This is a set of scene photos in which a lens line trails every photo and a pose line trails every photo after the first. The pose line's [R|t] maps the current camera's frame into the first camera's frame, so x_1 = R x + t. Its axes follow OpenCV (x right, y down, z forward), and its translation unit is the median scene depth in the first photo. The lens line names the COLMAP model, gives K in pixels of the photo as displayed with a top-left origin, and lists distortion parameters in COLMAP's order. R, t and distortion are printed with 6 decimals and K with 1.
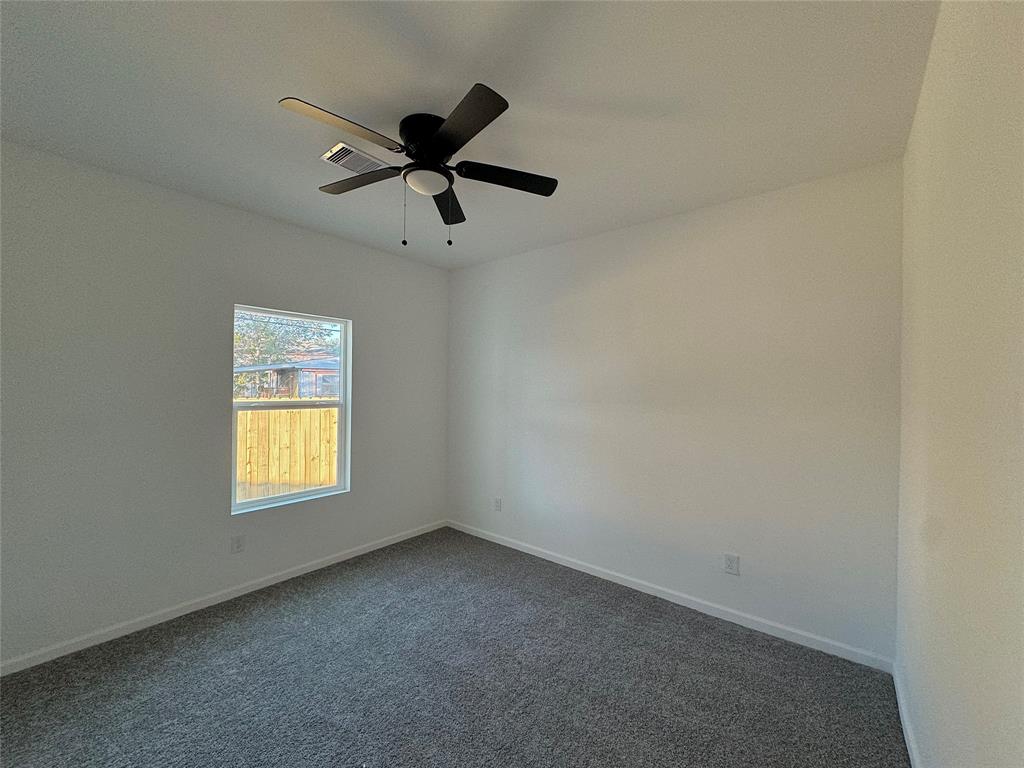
lens RADIAL K [[408.8, 0, 515.5], [0, 408.8, 385.4], [0, 0, 1]] dist [0.000486, 0.000318]
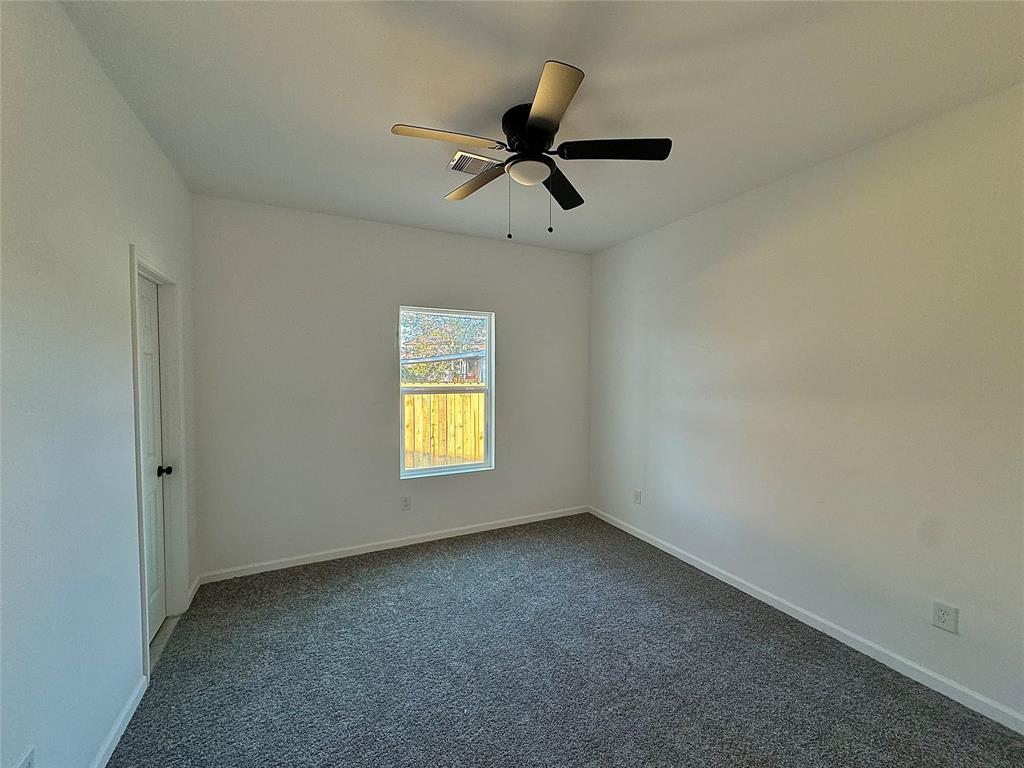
lens RADIAL K [[408.8, 0, 514.2], [0, 408.8, 386.3], [0, 0, 1]] dist [0.000486, 0.000318]
pose [[0.911933, 0.010028, -0.410216, 0.128511], [0.005496, 0.999313, 0.036647, -0.005056], [0.410302, -0.035674, 0.911252, 0.035390]]
